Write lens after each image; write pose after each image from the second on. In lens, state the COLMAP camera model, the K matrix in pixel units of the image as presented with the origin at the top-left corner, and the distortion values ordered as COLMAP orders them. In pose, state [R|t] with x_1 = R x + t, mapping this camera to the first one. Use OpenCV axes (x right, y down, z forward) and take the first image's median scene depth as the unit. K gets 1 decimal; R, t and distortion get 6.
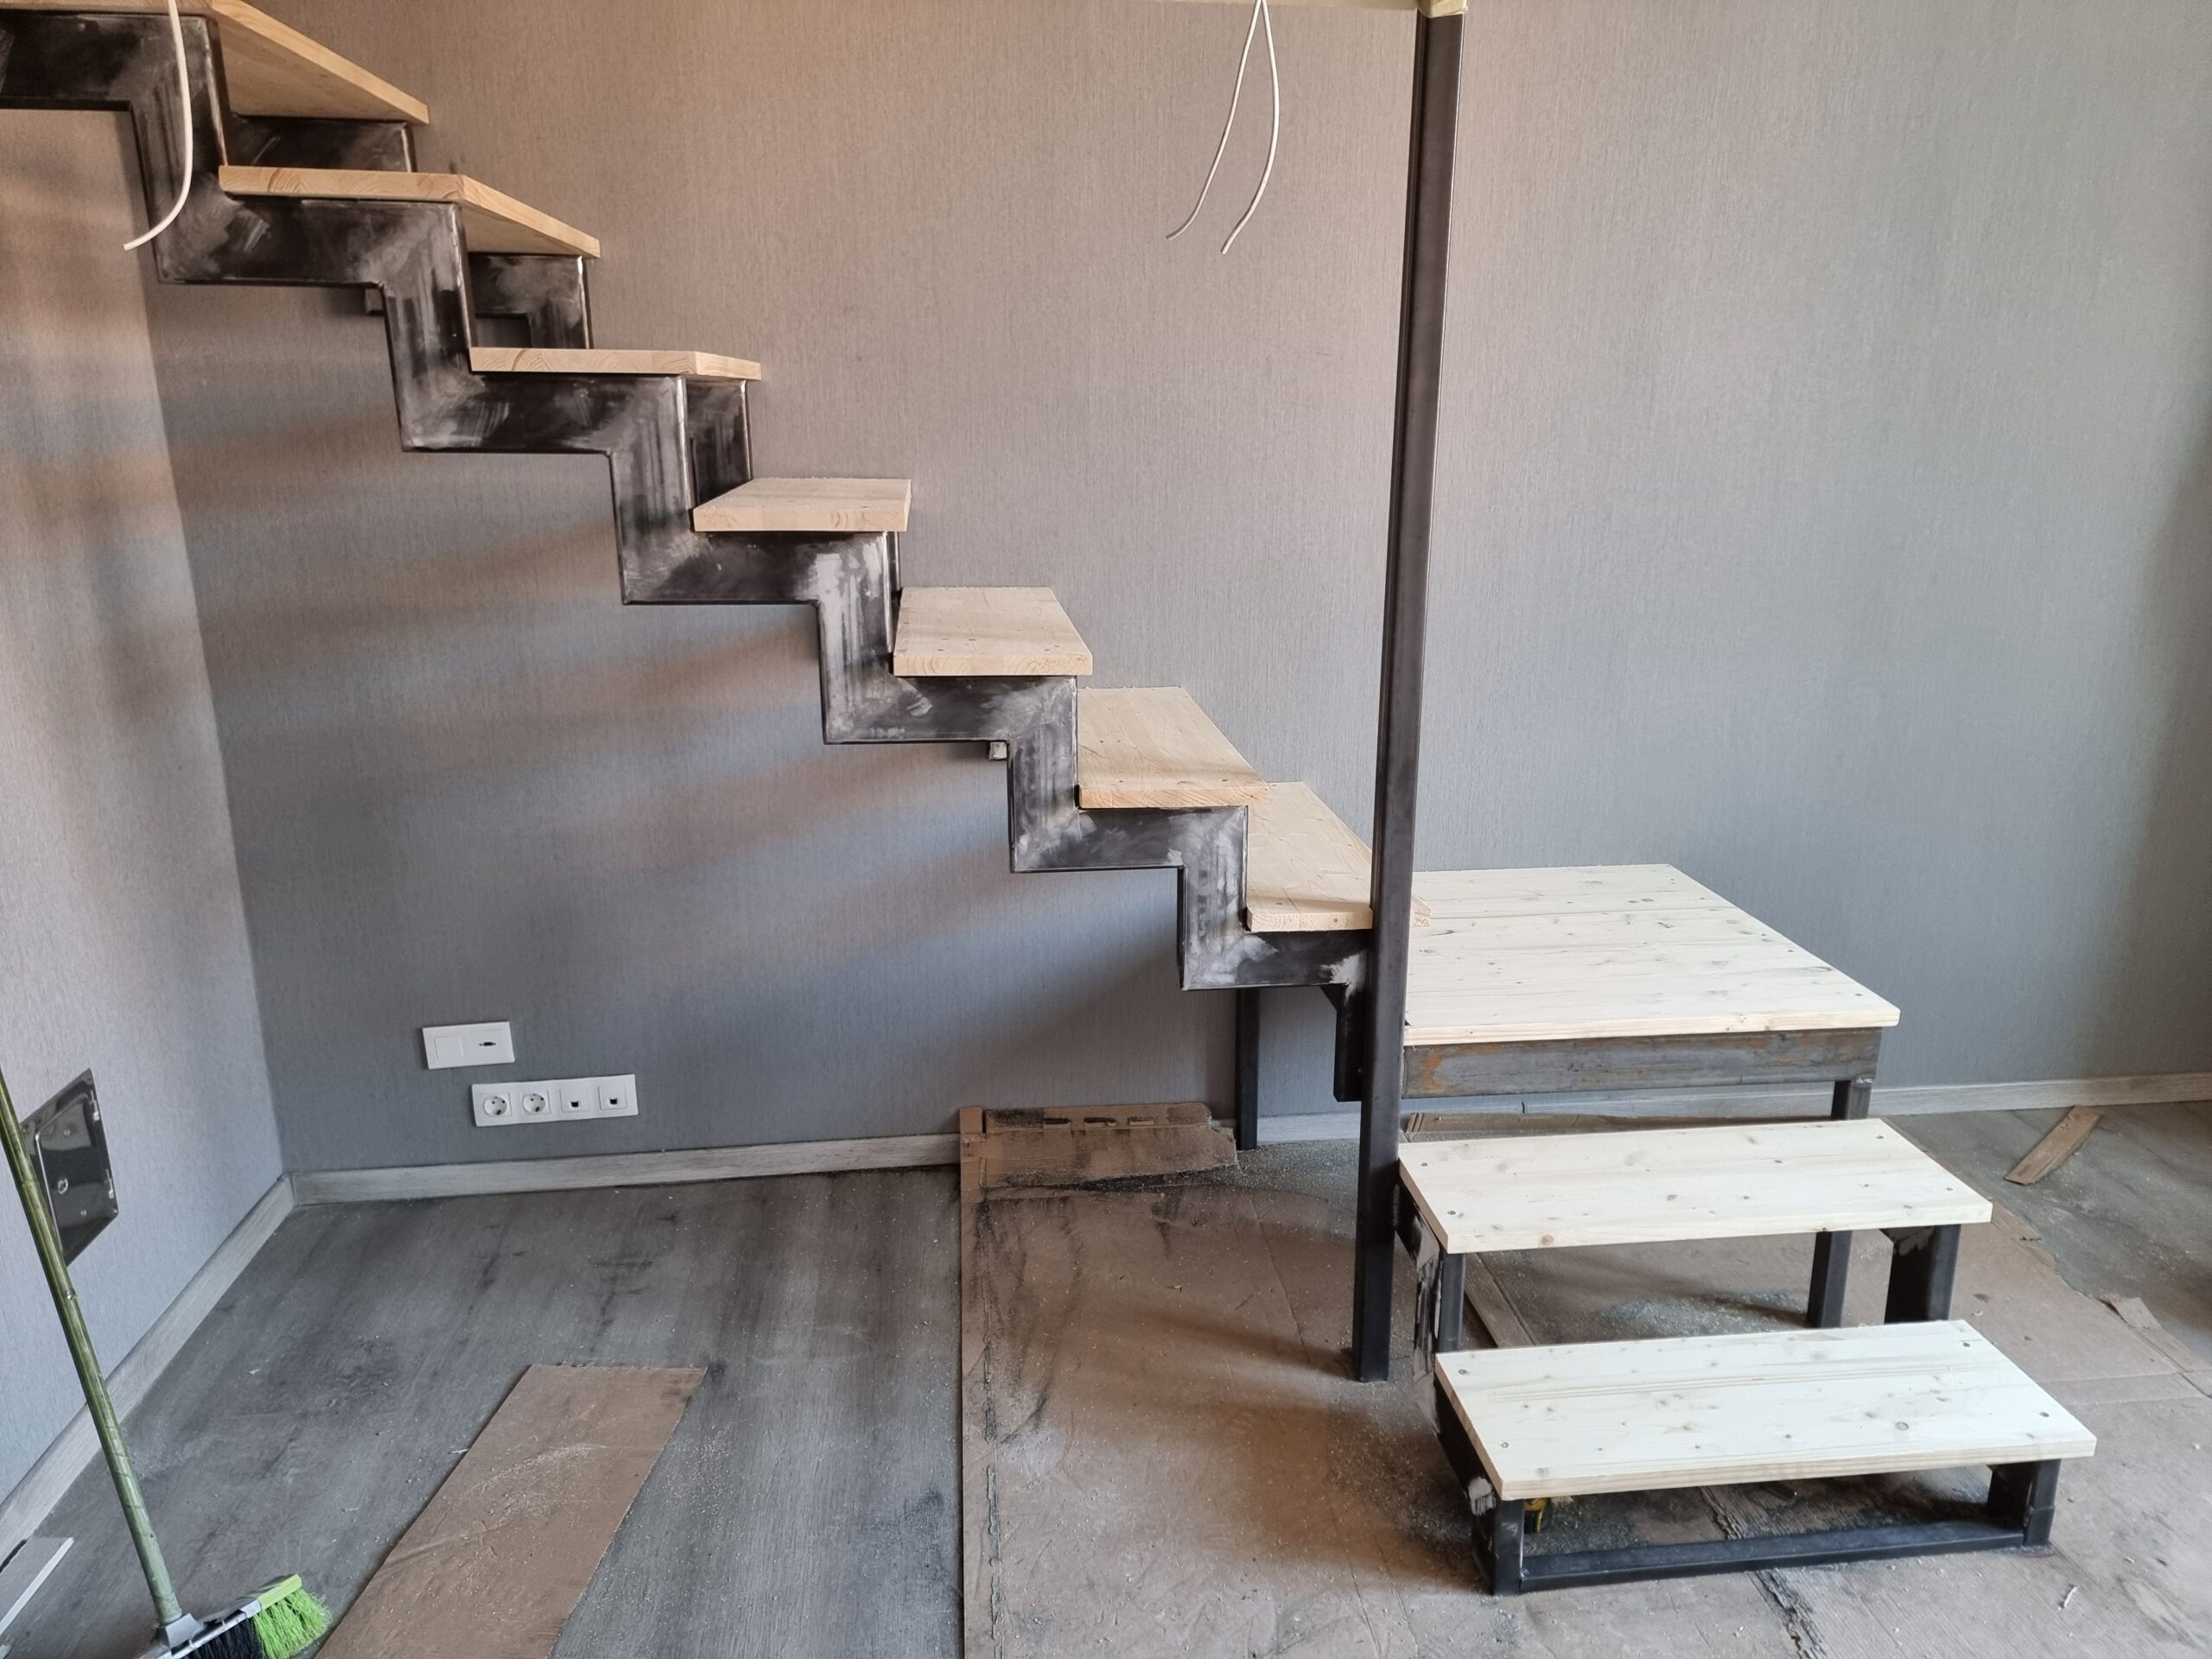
lens RADIAL K [[1540.2, 0, 1113.9], [0, 1540.2, 830.7], [0, 0, 1]] dist [0.040554, -0.002562]
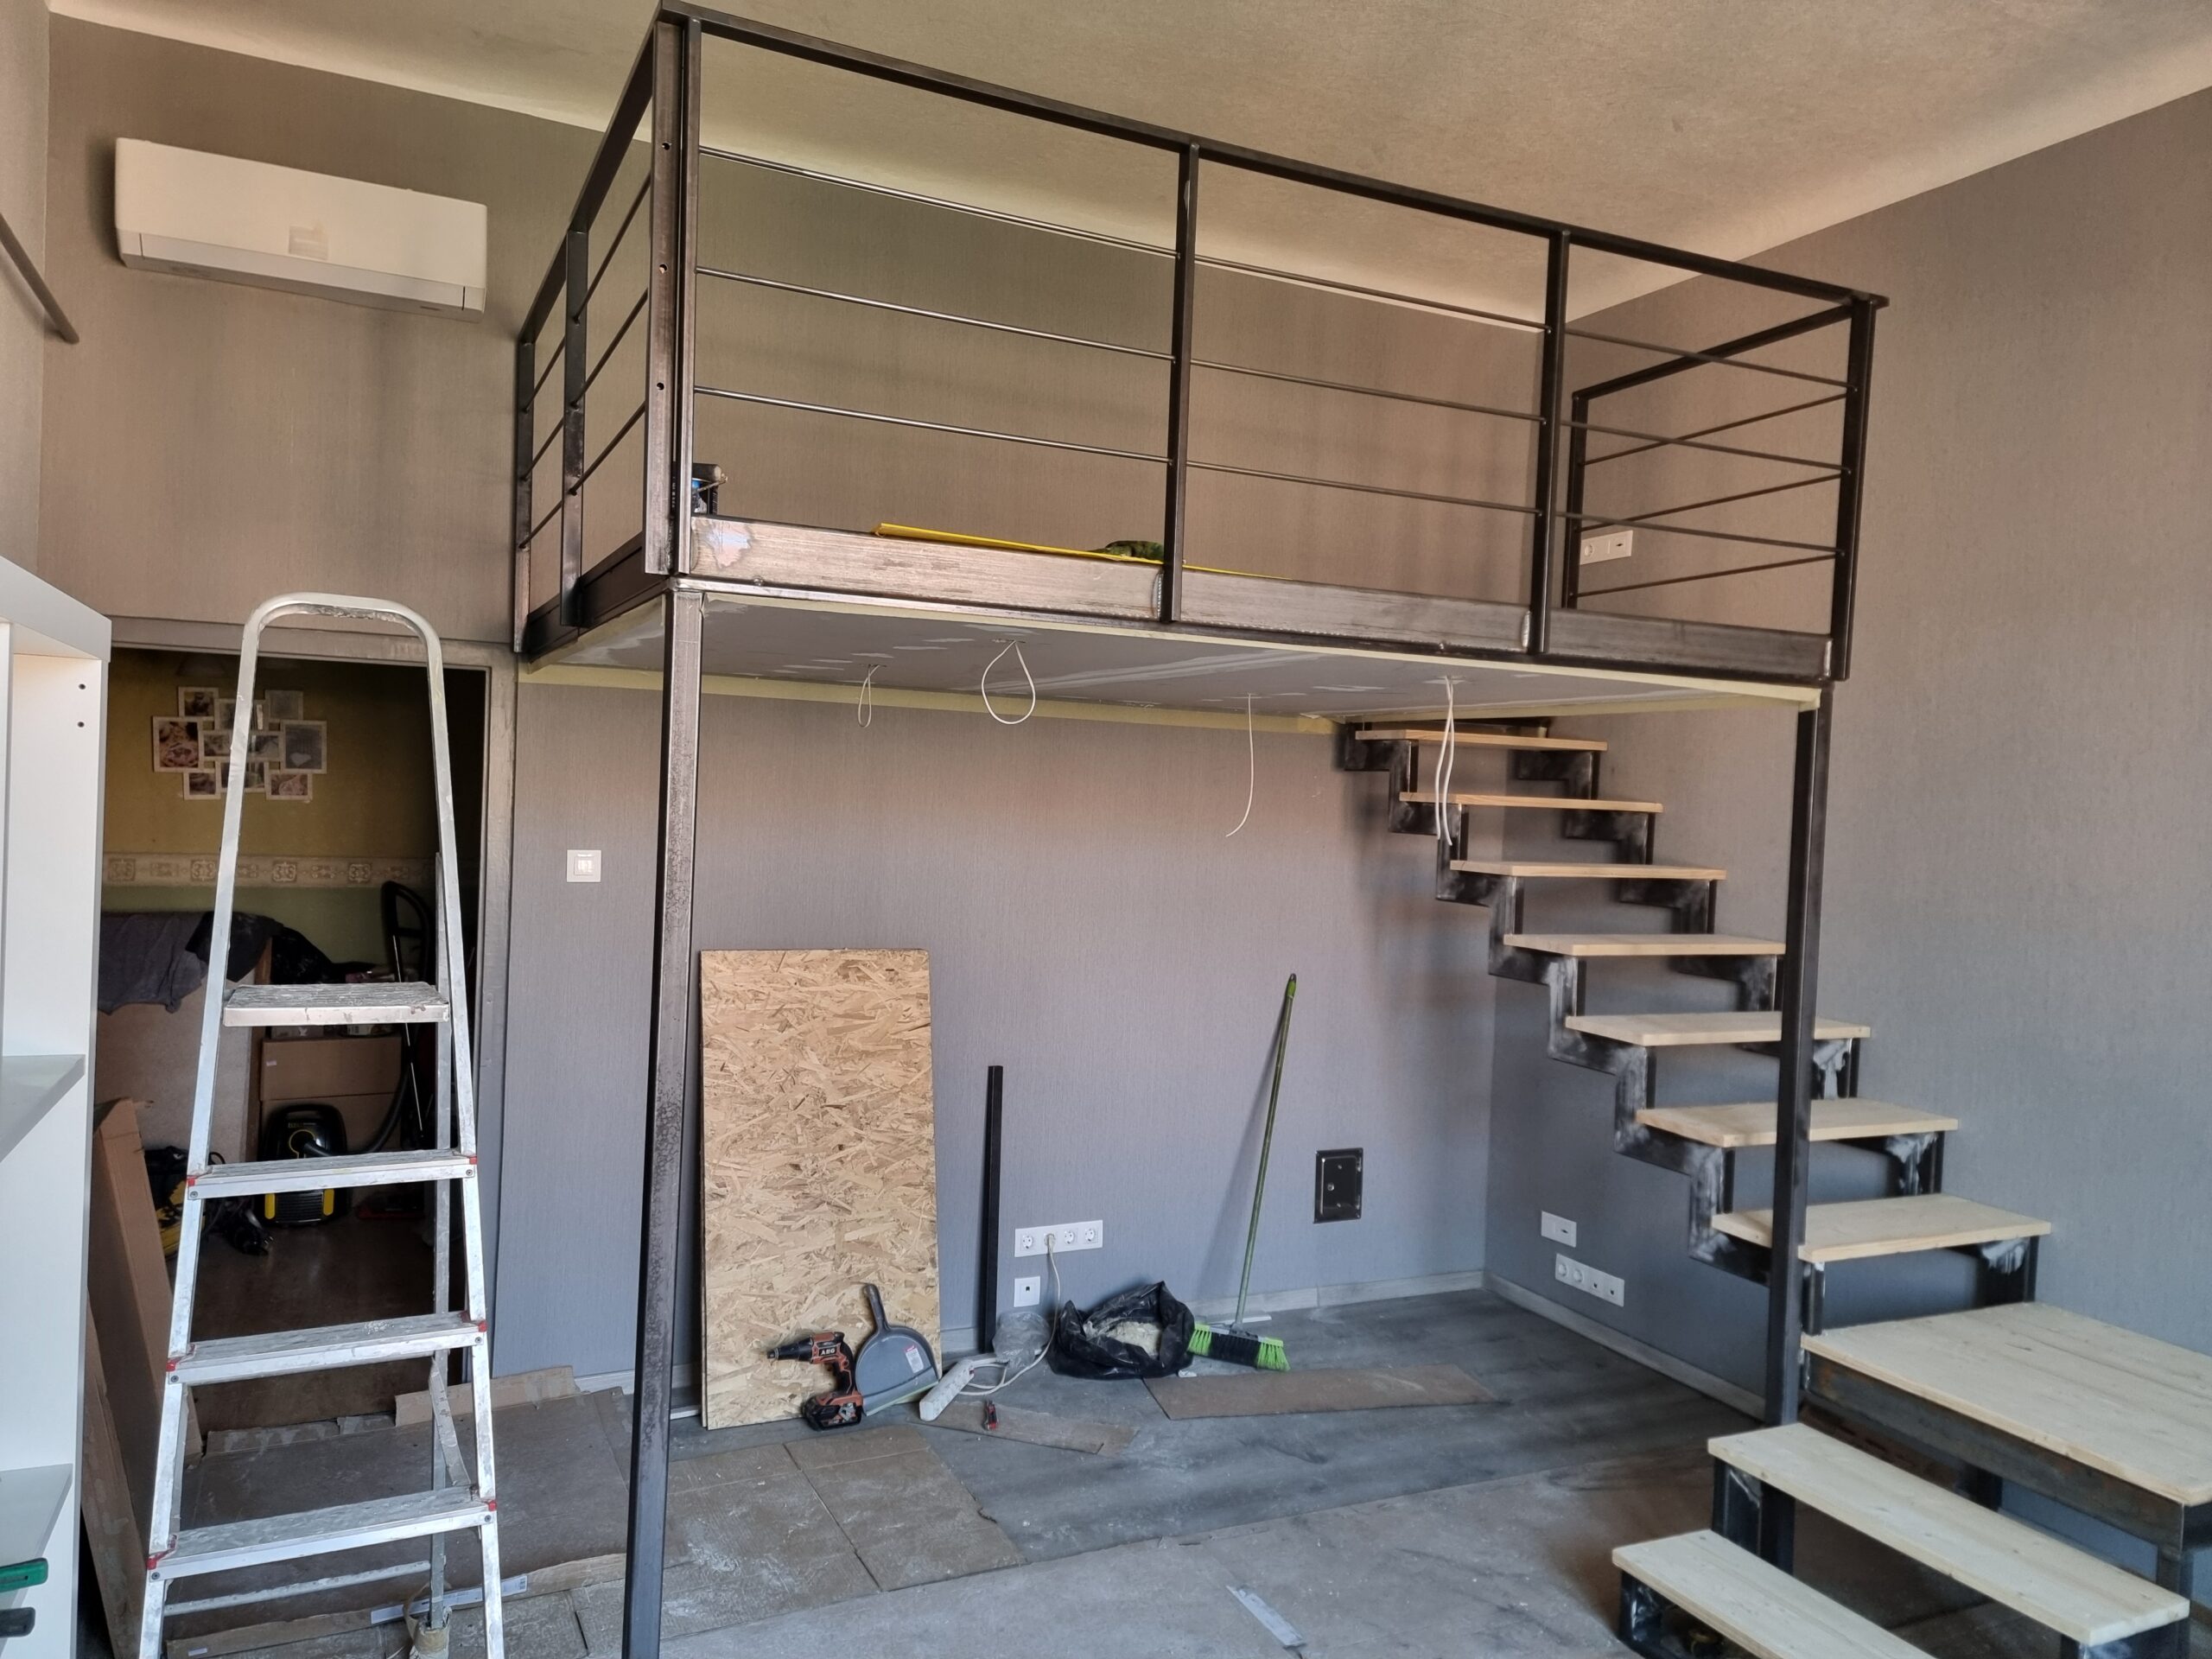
lens RADIAL K [[1540.2, 0, 1105.6], [0, 1540.2, 830.0], [0, 0, 1]] dist [0.040554, -0.002562]
pose [[0.319372, 0.032386, -0.947076, 1.322265], [-0.293949, 0.953504, -0.066520, -0.031930], [0.900886, 0.299637, 0.314042, -0.188734]]
